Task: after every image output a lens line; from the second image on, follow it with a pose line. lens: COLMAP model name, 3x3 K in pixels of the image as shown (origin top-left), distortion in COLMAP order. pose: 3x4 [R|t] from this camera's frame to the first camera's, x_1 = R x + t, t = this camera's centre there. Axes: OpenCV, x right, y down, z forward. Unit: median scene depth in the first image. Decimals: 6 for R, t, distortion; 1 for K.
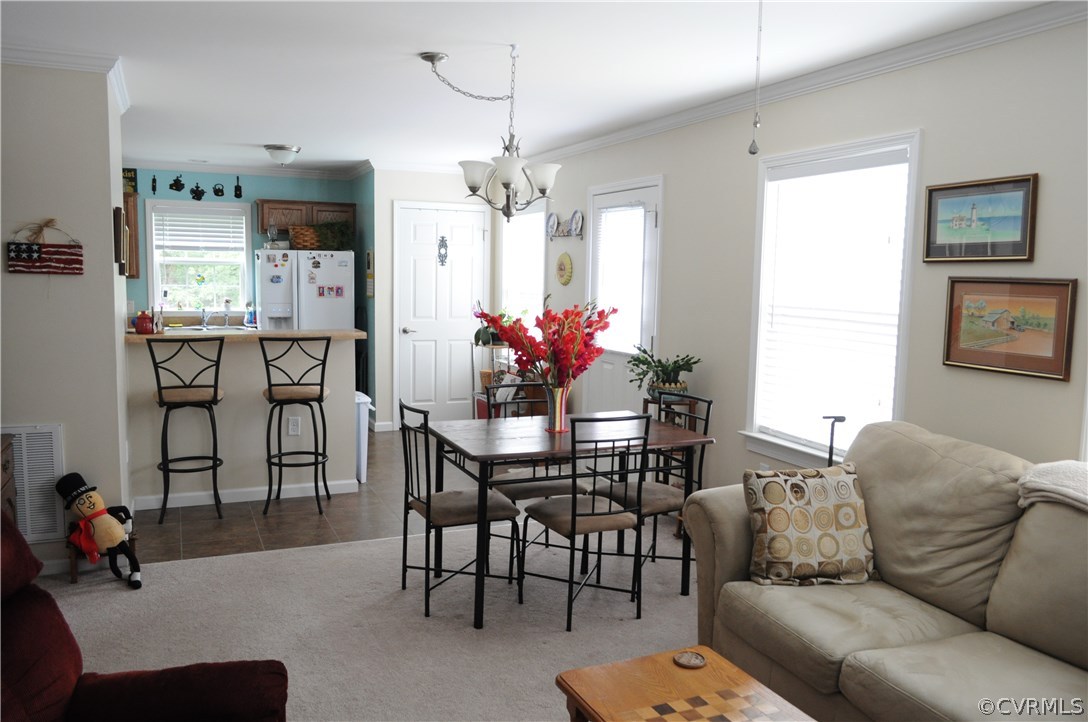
lens RADIAL K [[846.8, 0, 544.0], [0, 846.8, 361.0], [0, 0, 1]] dist [-0.009425, -0.000635]
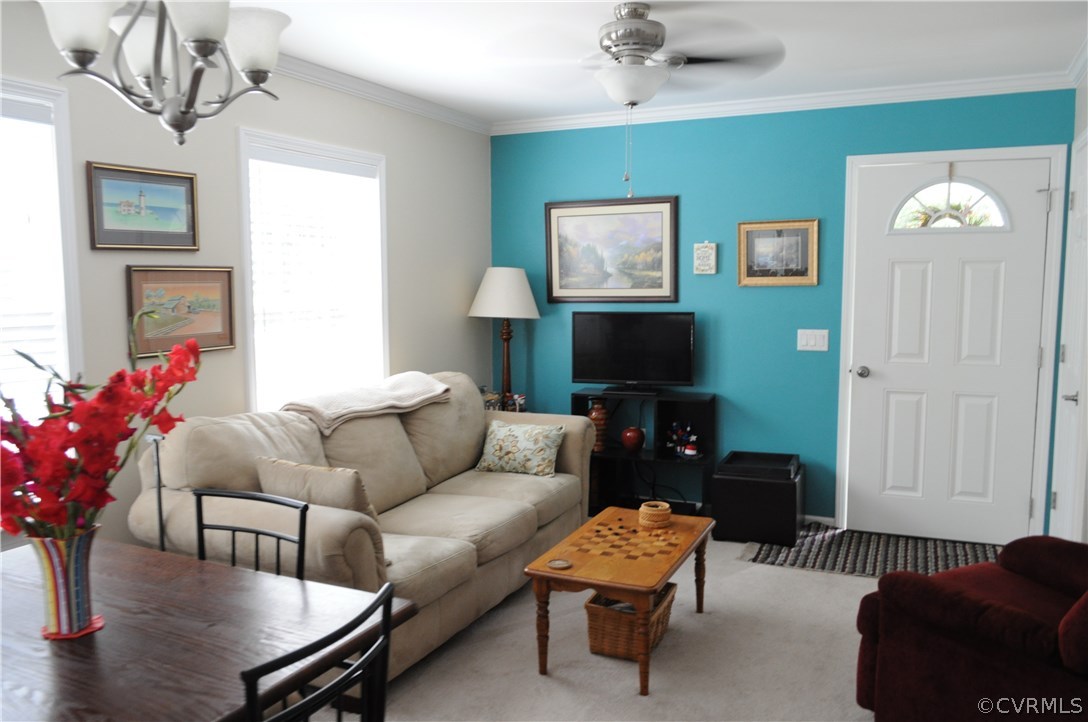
lens RADIAL K [[846.8, 0, 544.0], [0, 846.8, 361.0], [0, 0, 1]] dist [-0.009425, -0.000635]
pose [[-0.658696, -0.093568, 0.746568, -0.548722], [0.070434, 0.980212, 0.184995, -0.140829], [-0.749105, 0.174439, -0.639072, 1.310297]]
